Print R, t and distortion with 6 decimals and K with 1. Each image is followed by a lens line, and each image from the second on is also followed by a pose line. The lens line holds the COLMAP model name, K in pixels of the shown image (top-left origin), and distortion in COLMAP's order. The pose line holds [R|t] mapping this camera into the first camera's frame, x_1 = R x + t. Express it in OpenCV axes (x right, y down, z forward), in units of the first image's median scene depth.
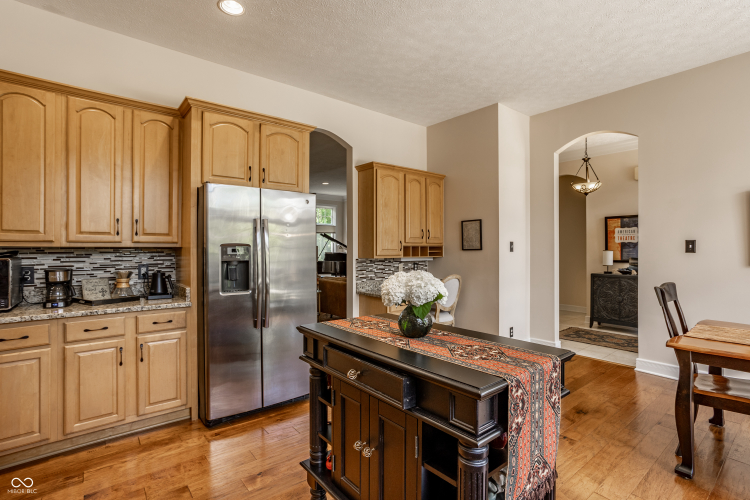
lens RADIAL K [[364.2, 0, 379.7], [0, 364.2, 250.1], [0, 0, 1]] dist [-0.012683, 0.007850]
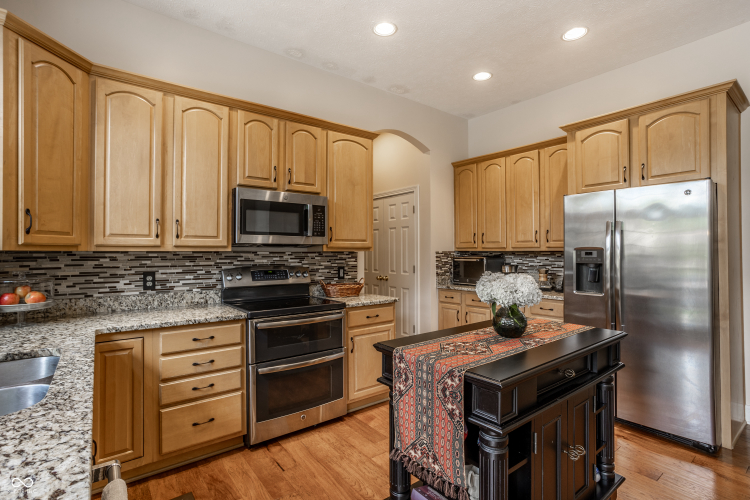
lens RADIAL K [[364.2, 0, 364.1], [0, 364.2, 247.7], [0, 0, 1]] dist [-0.012683, 0.007850]
pose [[-0.039625, -0.013111, -0.999129, 0.693569], [-0.006133, 0.999898, -0.012878, 0.000966], [0.999196, 0.005617, -0.039702, 0.384608]]
